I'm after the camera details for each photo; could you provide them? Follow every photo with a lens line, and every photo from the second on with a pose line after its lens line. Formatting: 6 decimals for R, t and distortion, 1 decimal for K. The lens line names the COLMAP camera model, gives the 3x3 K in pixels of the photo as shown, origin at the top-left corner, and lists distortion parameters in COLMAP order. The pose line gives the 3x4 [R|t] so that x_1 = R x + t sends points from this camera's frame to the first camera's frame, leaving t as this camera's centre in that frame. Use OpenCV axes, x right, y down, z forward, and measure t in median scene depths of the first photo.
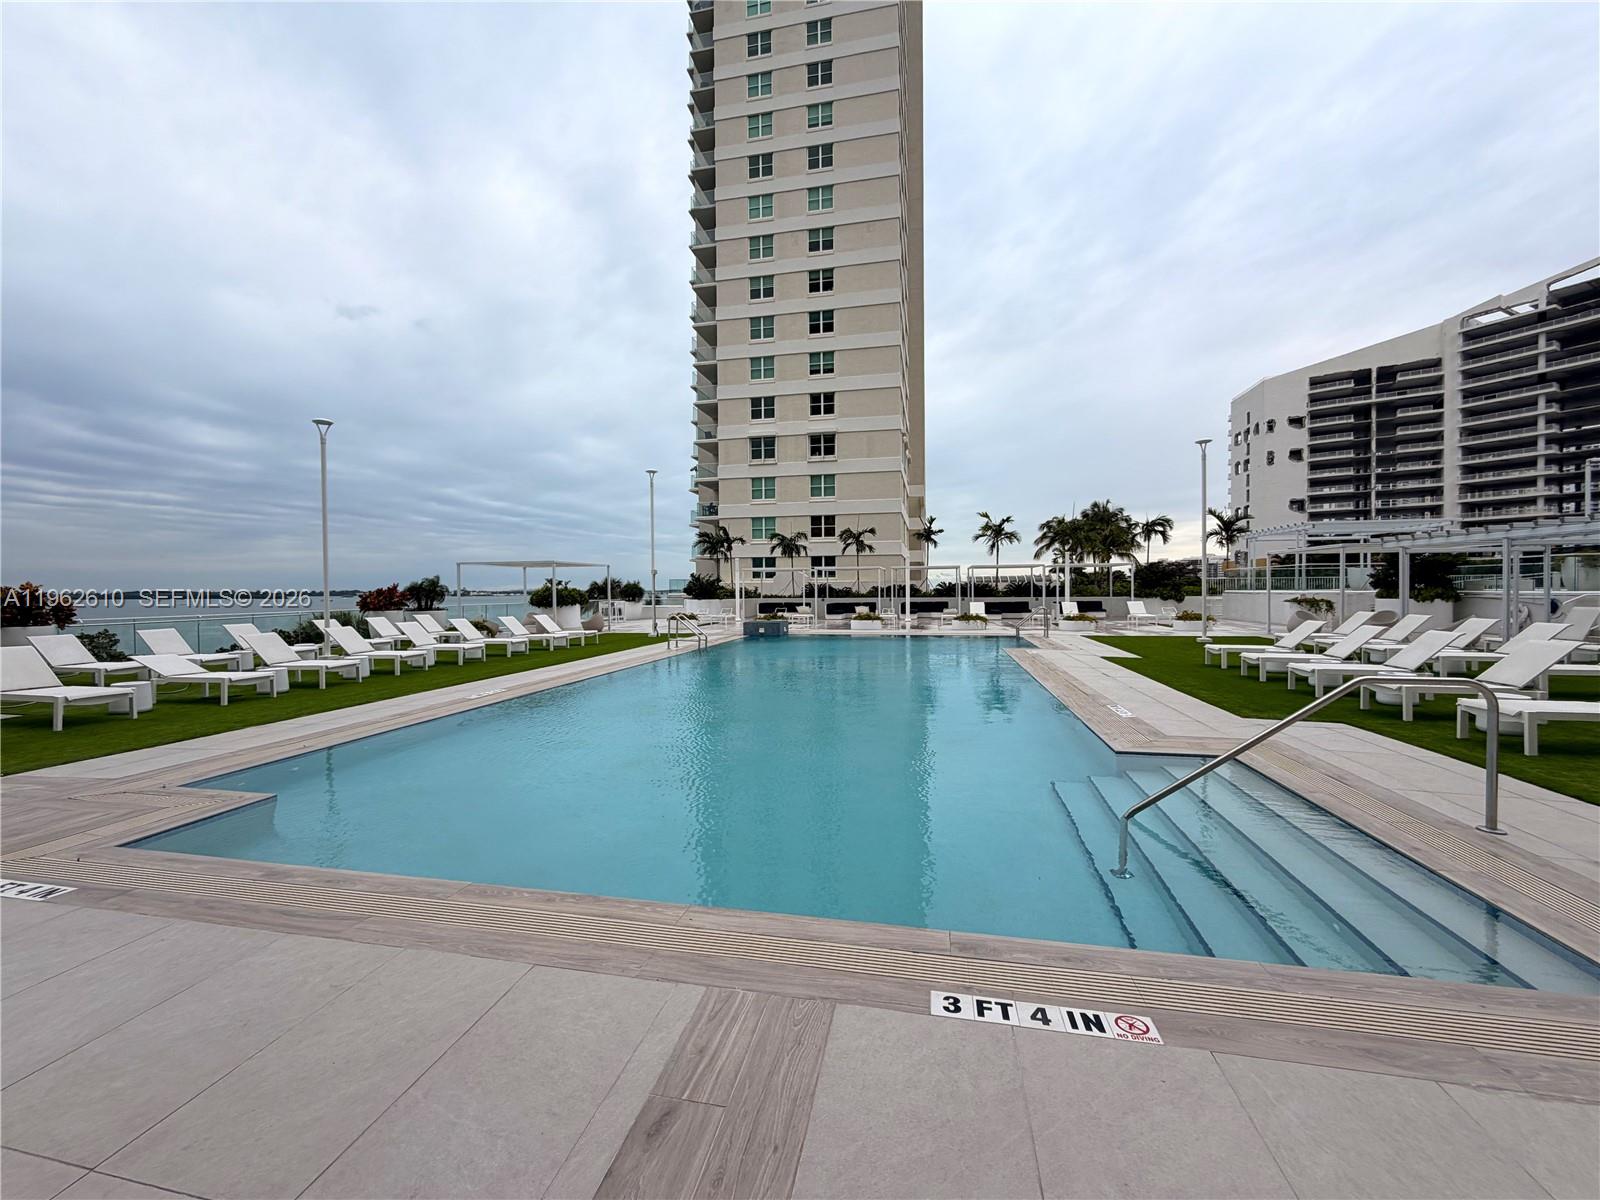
lens RADIAL K [[637.4, 0, 799.5], [0, 637.4, 601.1], [0, 0, 1]] dist [-0.000086, 0.000196]
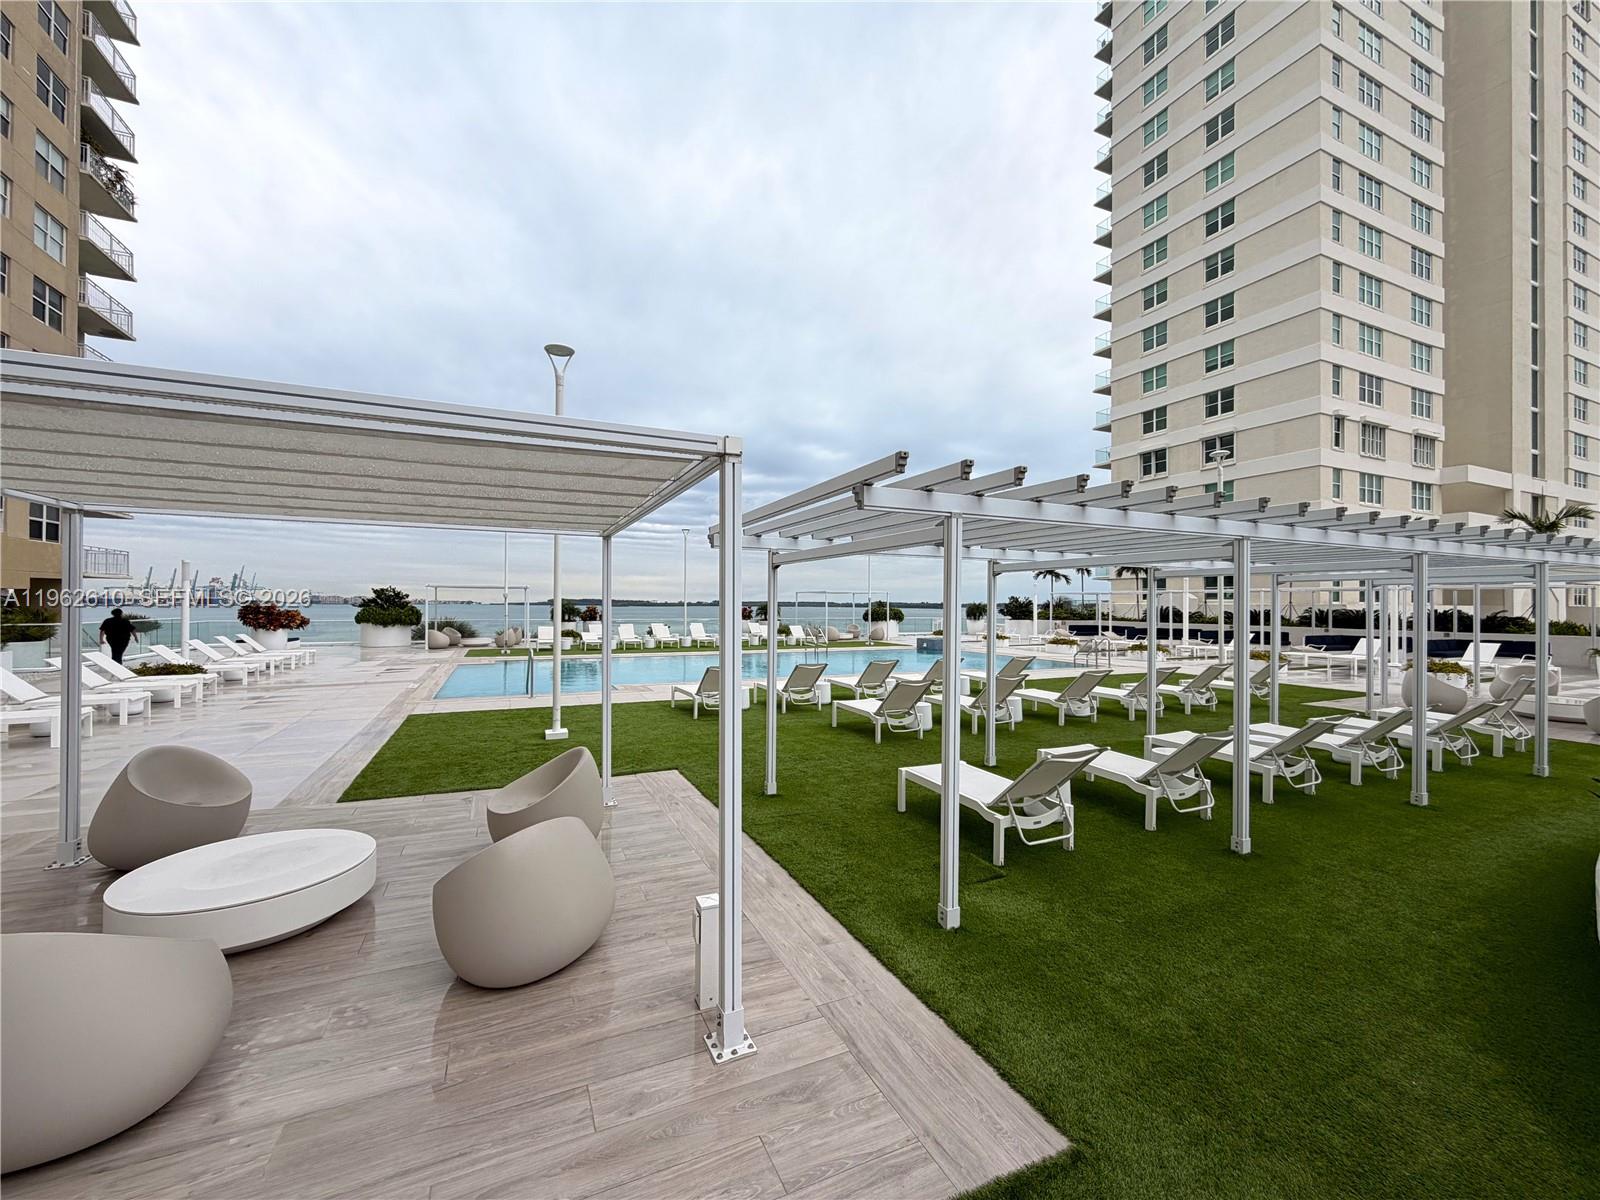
lens RADIAL K [[637.4, 0, 797.8], [0, 637.4, 600.4], [0, 0, 1]] dist [-0.000086, 0.000196]
pose [[0.605325, 0.006582, -0.795951, 0.385717], [-0.027973, 0.999524, -0.013009, -0.008675], [0.795486, 0.030140, 0.605221, 0.013815]]
